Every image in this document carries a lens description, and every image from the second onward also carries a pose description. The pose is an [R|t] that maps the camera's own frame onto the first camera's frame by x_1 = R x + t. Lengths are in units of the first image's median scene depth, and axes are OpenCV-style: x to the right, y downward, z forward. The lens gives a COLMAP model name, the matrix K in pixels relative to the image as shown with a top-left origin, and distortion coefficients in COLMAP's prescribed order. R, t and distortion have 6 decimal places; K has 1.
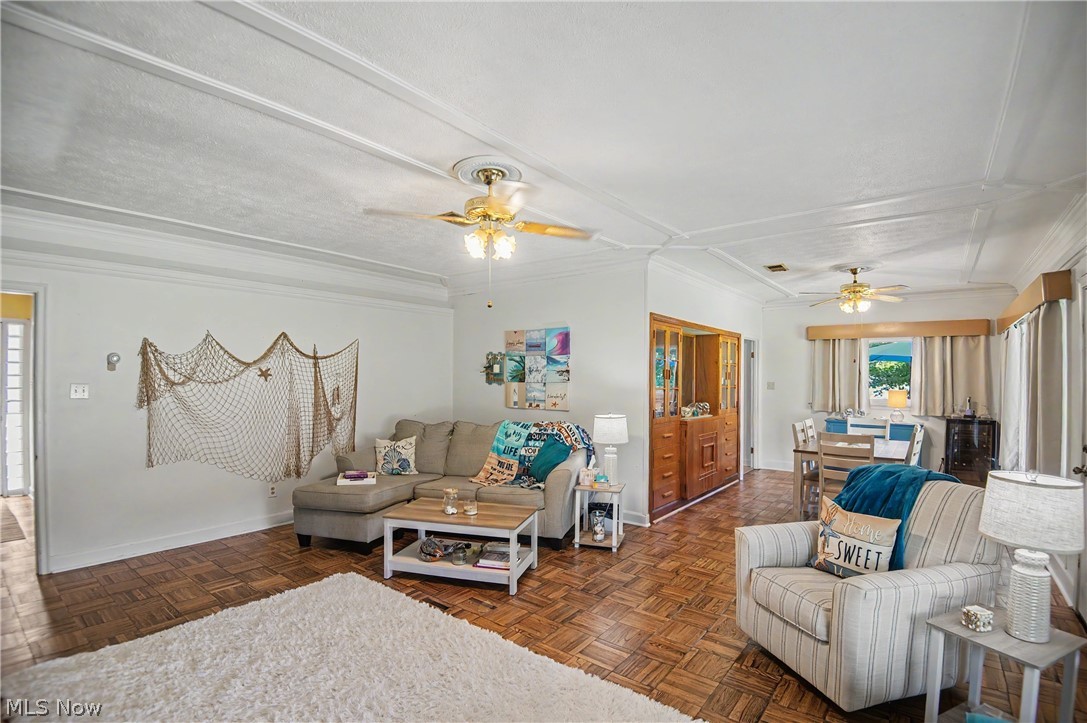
lens RADIAL K [[520.8, 0, 545.1], [0, 520.8, 371.4], [0, 0, 1]] dist [-0.023090, -0.001005]
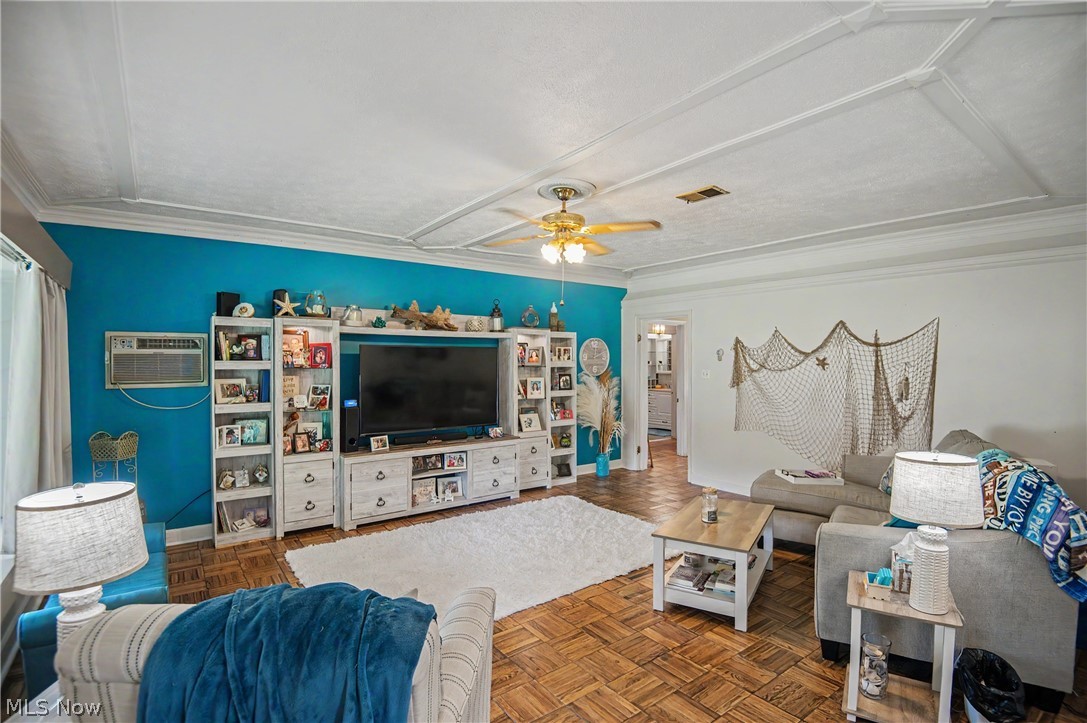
lens RADIAL K [[520.8, 0, 548.5], [0, 520.8, 358.6], [0, 0, 1]] dist [-0.023090, -0.001005]
pose [[-0.273938, -0.008899, -0.961706, 0.610913], [0.004259, 0.999936, -0.010466, 0.004418], [0.961738, -0.006963, -0.273882, 0.766494]]
